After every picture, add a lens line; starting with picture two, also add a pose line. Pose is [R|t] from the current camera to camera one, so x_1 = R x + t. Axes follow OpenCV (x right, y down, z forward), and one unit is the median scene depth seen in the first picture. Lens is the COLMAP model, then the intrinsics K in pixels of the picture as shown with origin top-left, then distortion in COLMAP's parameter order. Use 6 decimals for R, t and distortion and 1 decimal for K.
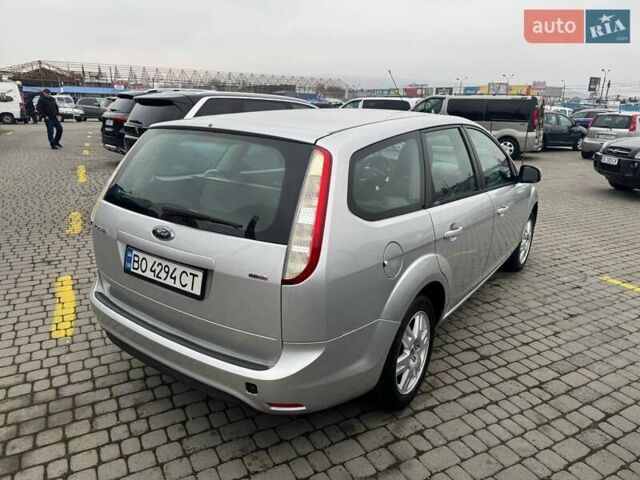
lens RADIAL K [[453.0, 0, 326.2], [0, 453.0, 238.8], [0, 0, 1]] dist [0.026753, -0.036665]
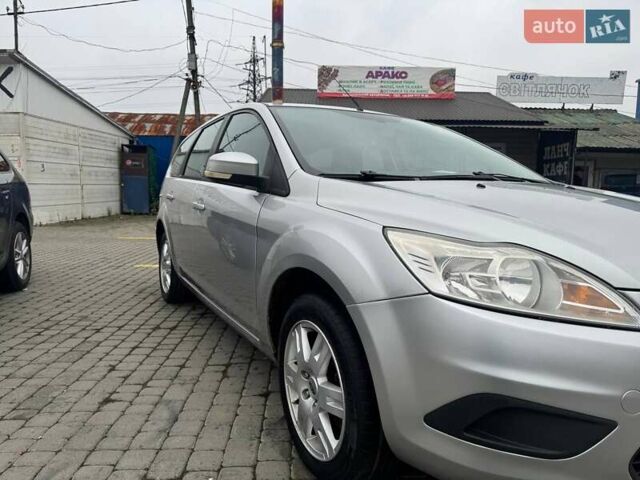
lens RADIAL K [[453.0, 0, 319.1], [0, 453.0, 237.2], [0, 0, 1]] dist [0.026753, -0.036665]
pose [[-0.449359, 0.063515, -0.891090, 1.114762], [-0.271143, 0.940720, 0.203784, -0.259324], [0.851210, 0.333185, -0.405499, 1.689632]]
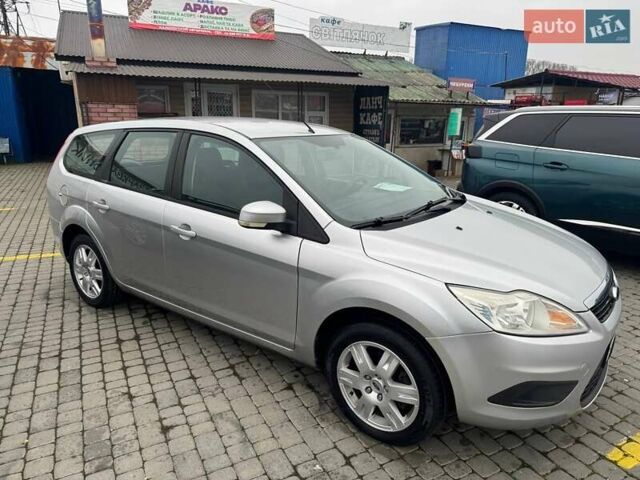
lens RADIAL K [[453.0, 0, 316.4], [0, 453.0, 239.6], [0, 0, 1]] dist [0.026753, -0.036665]
pose [[-0.028695, 0.244093, -0.969327, 1.330643], [-0.289575, 0.926114, 0.241783, -0.362301], [0.956725, 0.287631, 0.044109, 1.335761]]
